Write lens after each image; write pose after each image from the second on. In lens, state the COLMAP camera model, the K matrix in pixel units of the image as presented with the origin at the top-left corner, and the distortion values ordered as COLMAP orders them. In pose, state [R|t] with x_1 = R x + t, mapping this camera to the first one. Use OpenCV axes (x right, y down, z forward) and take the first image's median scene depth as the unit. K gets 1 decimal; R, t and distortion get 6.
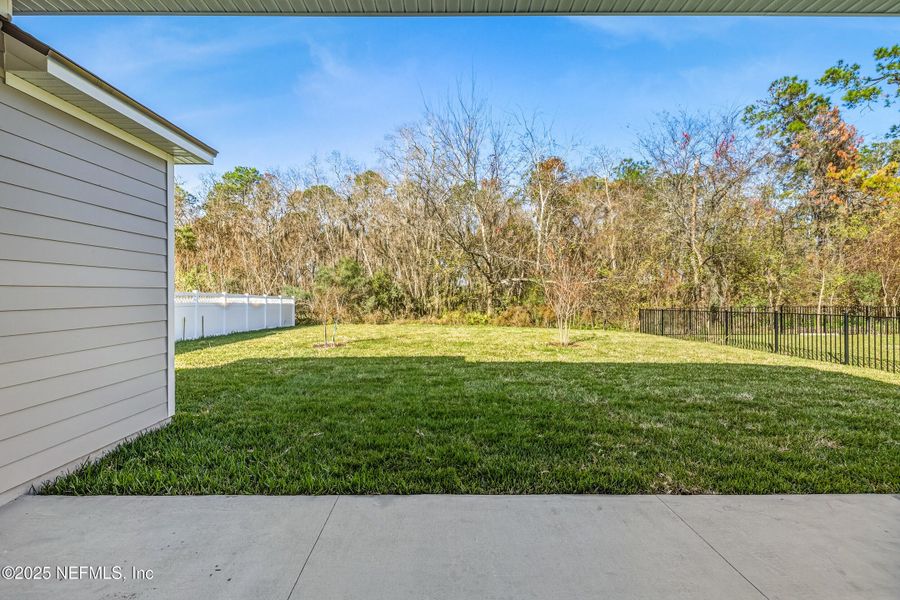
lens RADIAL K [[377.3, 0, 446.0], [0, 377.3, 302.4], [0, 0, 1]] dist [-0.004059, 0.001296]
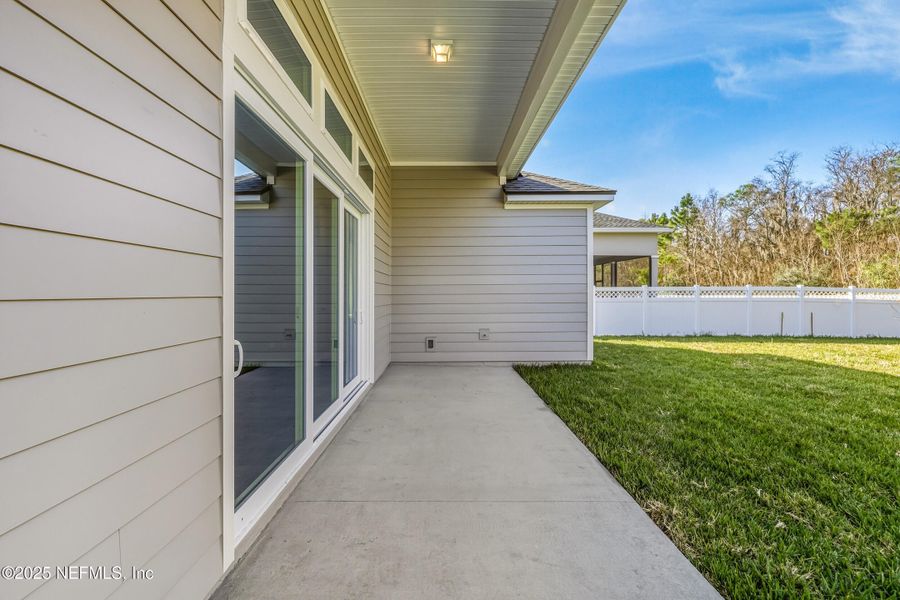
lens RADIAL K [[377.3, 0, 443.1], [0, 377.3, 298.2], [0, 0, 1]] dist [-0.004059, 0.001296]
pose [[-0.004295, 0.012282, -0.999915, 0.170578], [-0.017032, 0.999779, 0.012353, 0.003087], [0.999846, 0.017084, -0.004085, 0.064203]]
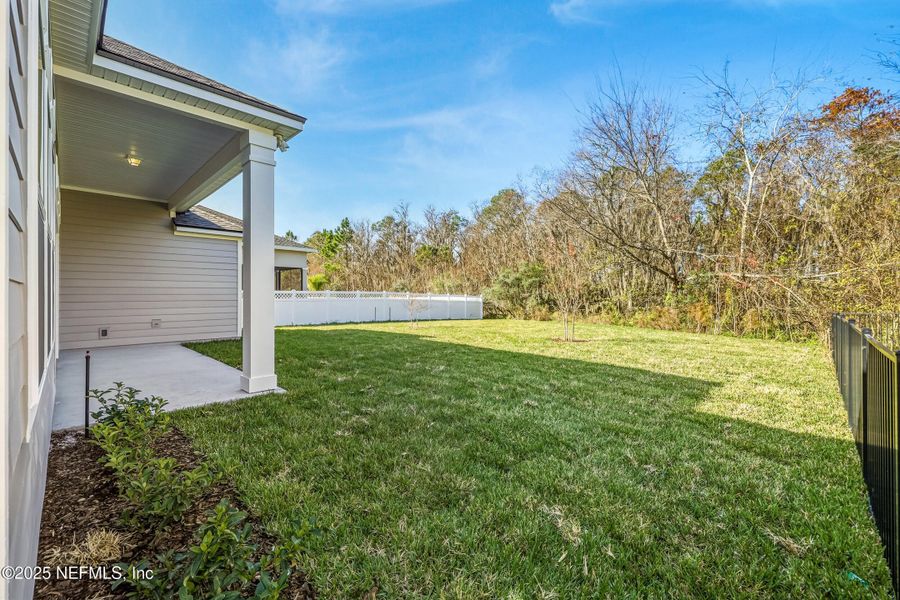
lens RADIAL K [[377.3, 0, 446.9], [0, 377.3, 299.2], [0, 0, 1]] dist [-0.004059, 0.001296]
pose [[0.713364, 0.004693, -0.700778, 0.390584], [-0.013508, 0.999884, -0.007055, 0.007102], [0.700664, 0.014499, 0.713344, 0.023641]]
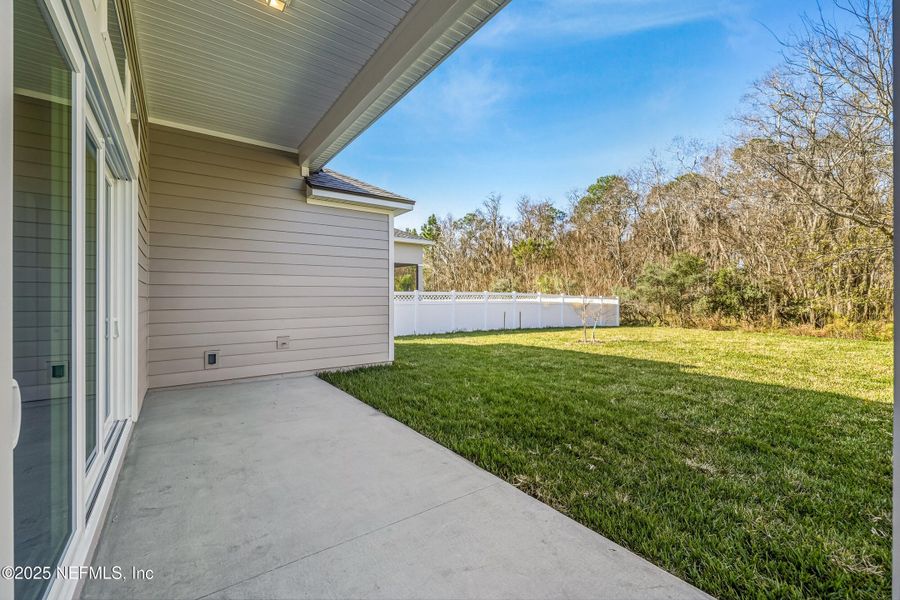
lens RADIAL K [[377.3, 0, 444.5], [0, 377.3, 300.2], [0, 0, 1]] dist [-0.004059, 0.001296]
pose [[0.579246, 0.004226, -0.815142, 0.150083], [-0.014522, 0.999881, -0.005136, 0.005209], [0.815024, 0.014812, 0.579238, 0.034535]]
